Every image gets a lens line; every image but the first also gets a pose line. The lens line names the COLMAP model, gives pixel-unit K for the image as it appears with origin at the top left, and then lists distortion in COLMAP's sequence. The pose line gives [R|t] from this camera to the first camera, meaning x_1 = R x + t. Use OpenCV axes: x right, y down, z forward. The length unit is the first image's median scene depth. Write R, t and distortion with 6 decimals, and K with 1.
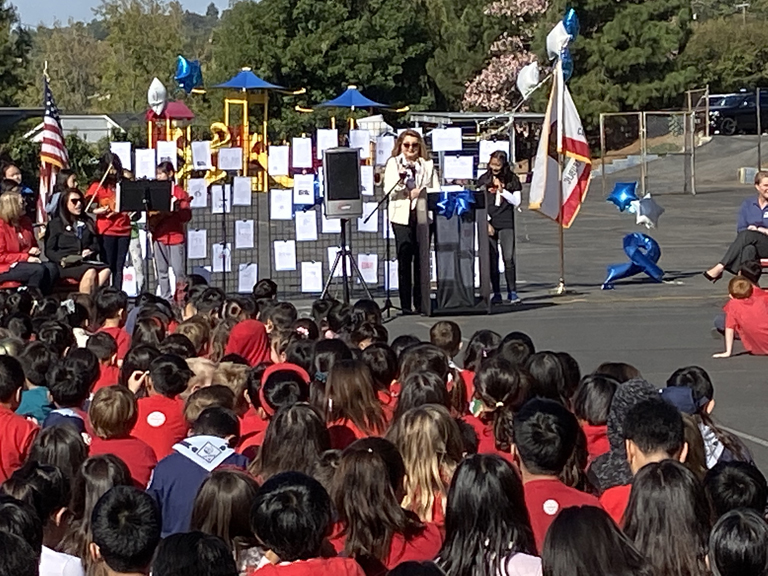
lens RADIAL K [[2984.6, 0, 387.6], [0, 2984.6, 288.1], [0, 0, 1]] dist [0.066412, 0.000000]
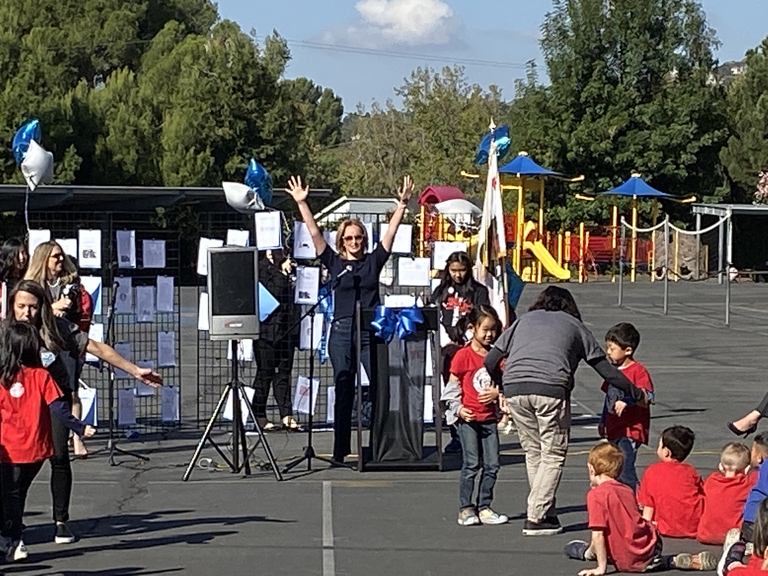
lens RADIAL K [[2984.6, 0, 385.2], [0, 2984.6, 289.4], [0, 0, 1]] dist [0.066412, 0.000000]
pose [[0.992676, 0.026948, -0.117762, 0.023892], [-0.030282, 0.999187, -0.026610, -0.003663], [0.116949, 0.029982, 0.992685, 0.055093]]
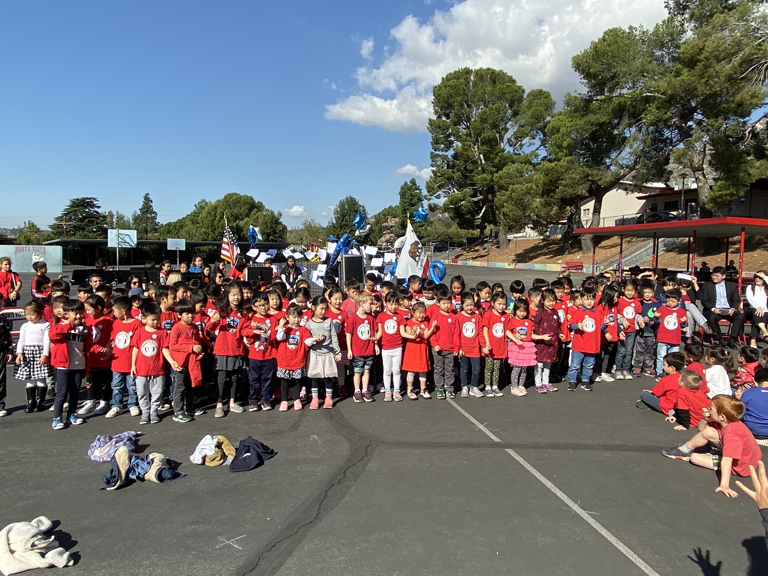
lens RADIAL K [[557.6, 0, 378.7], [0, 557.6, 291.9], [0, 0, 1]] dist [0.027566, -0.022962]
pose [[0.999238, 0.019807, 0.033618, -0.001247], [-0.020522, 0.999568, 0.021039, -0.006670], [-0.033187, -0.021713, 0.999213, 0.141221]]
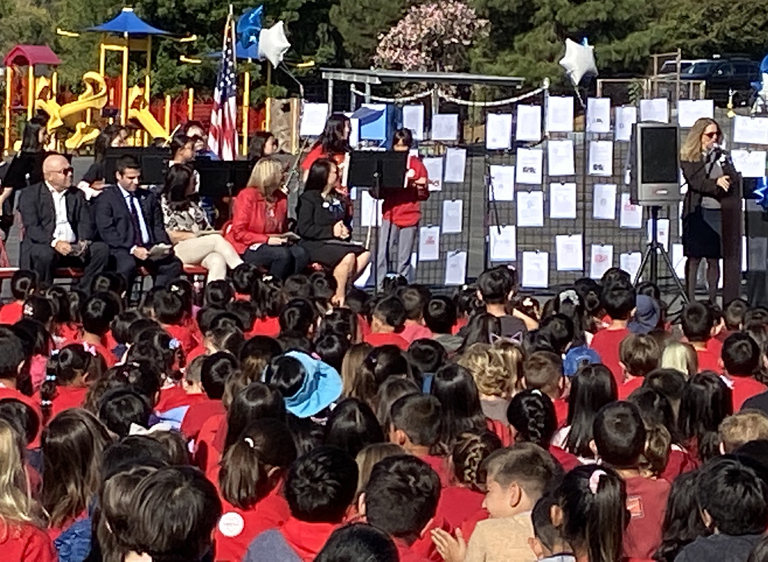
lens RADIAL K [[3528.9, 0, 379.4], [0, 3528.9, 280.7], [0, 0, 1]] dist [0.111965, 0.000000]
pose [[0.997899, 0.031792, 0.056444, -0.031962], [-0.031892, 0.999491, 0.000869, -0.000008], [-0.056387, -0.002668, 0.998405, -0.000269]]
